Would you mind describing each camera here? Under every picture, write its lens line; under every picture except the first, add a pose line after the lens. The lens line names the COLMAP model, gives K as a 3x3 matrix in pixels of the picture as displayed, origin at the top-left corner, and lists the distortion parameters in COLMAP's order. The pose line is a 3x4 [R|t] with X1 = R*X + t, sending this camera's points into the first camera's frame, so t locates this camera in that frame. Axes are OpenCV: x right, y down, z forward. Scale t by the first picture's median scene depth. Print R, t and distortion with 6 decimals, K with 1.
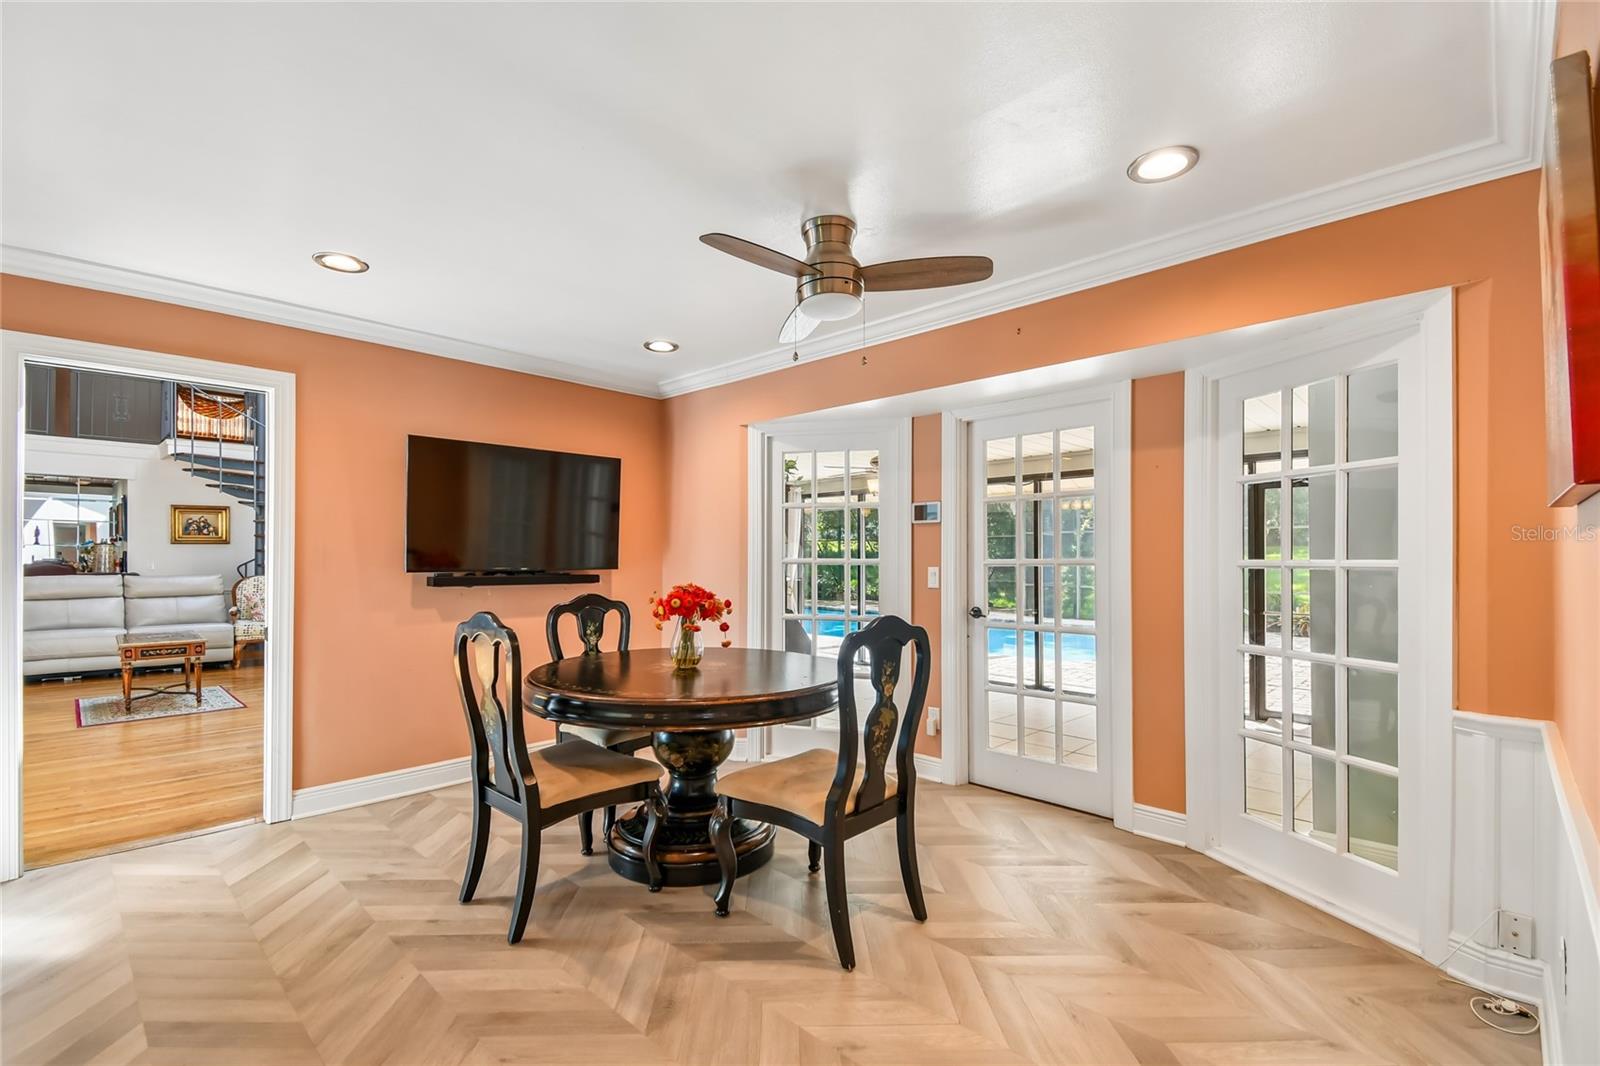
lens RADIAL K [[712.9, 0, 800.9], [0, 712.9, 545.5], [0, 0, 1]] dist [-0.002069, -0.006113]
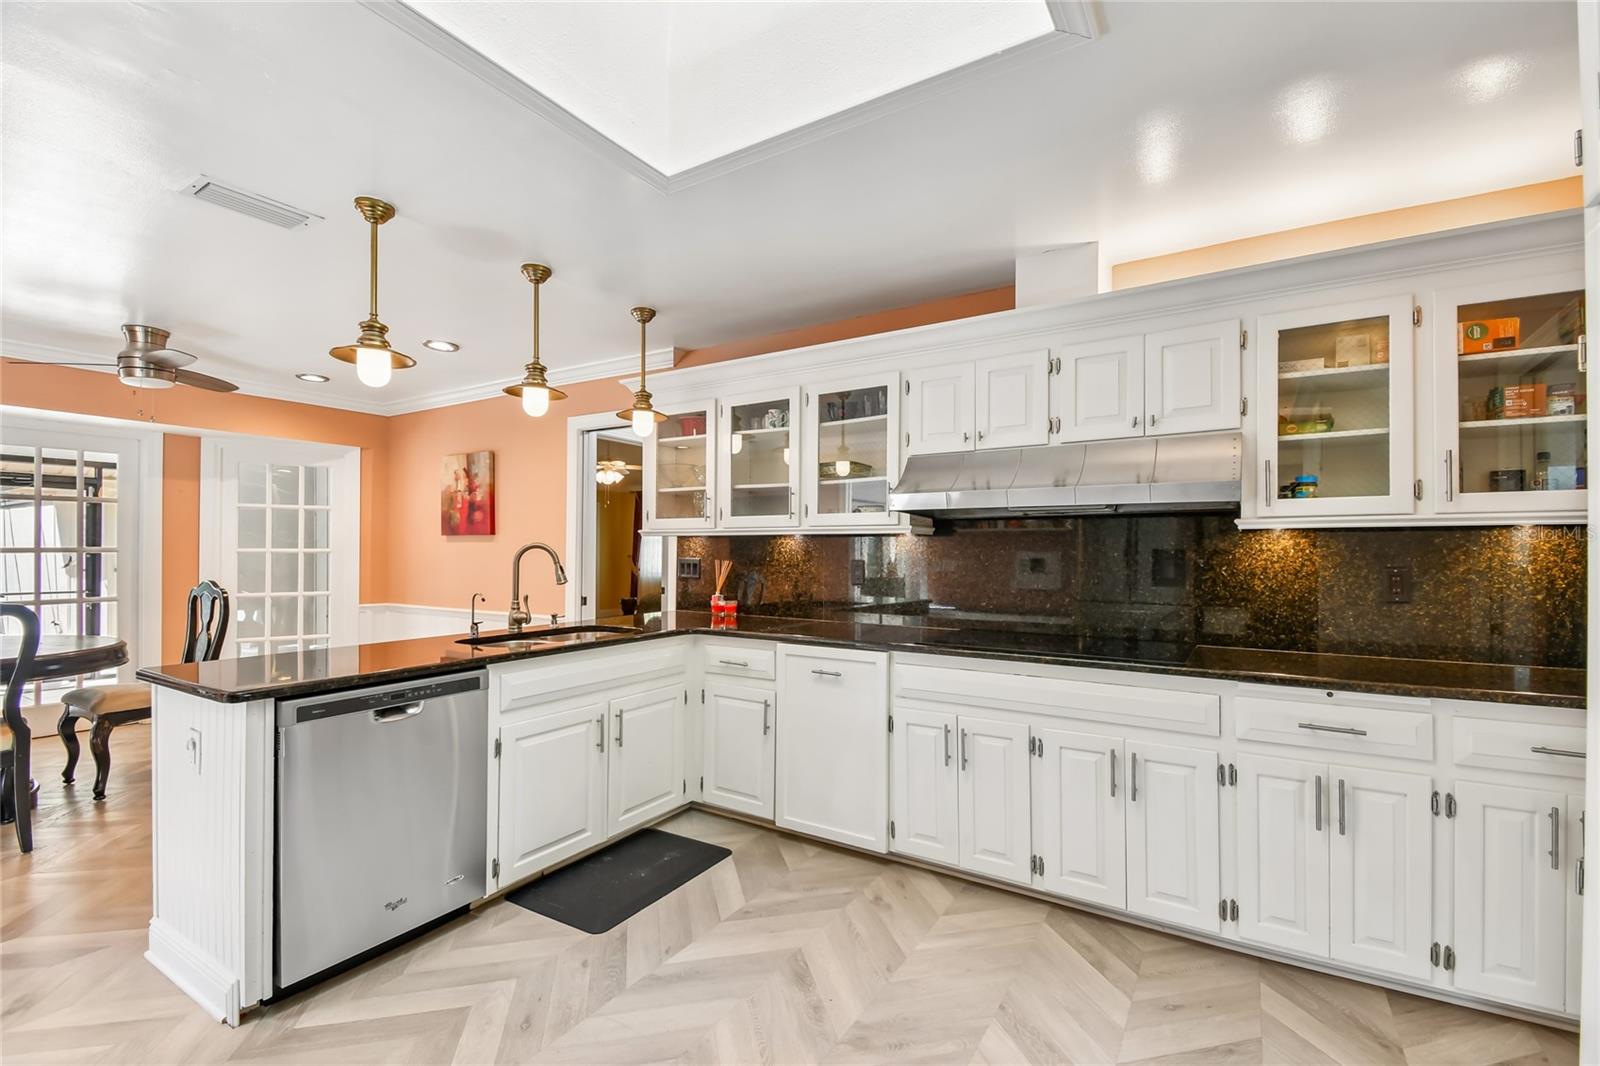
lens RADIAL K [[712.9, 0, 802.5], [0, 712.9, 544.9], [0, 0, 1]] dist [-0.002069, -0.006113]
pose [[-0.212875, 0.000713, 0.977079, -1.388834], [-0.024269, 0.999687, -0.006017, -0.012851], [-0.976778, -0.024994, -0.212791, -0.049045]]
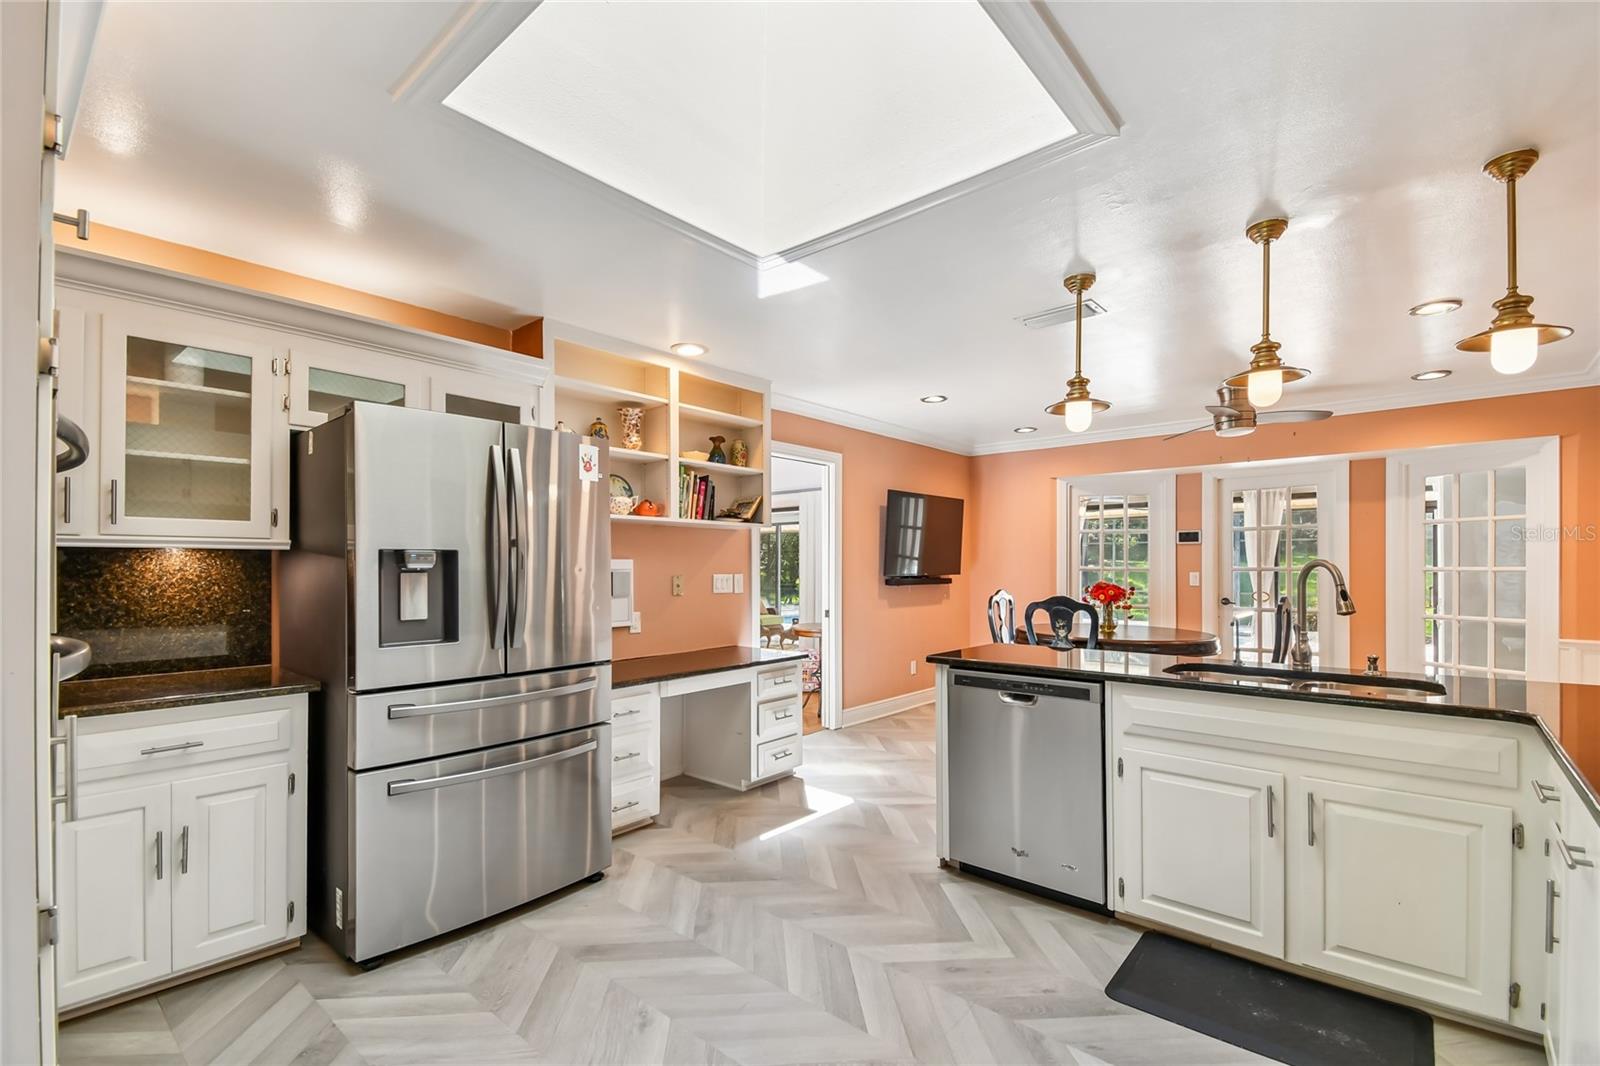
lens RADIAL K [[712.9, 0, 802.3], [0, 712.9, 563.4], [0, 0, 1]] dist [-0.002069, -0.006113]
pose [[0.999490, -0.004996, 0.031525, -0.914643], [0.004422, 0.999824, 0.018252, -0.025830], [-0.031611, -0.018104, 0.999336, -0.670940]]
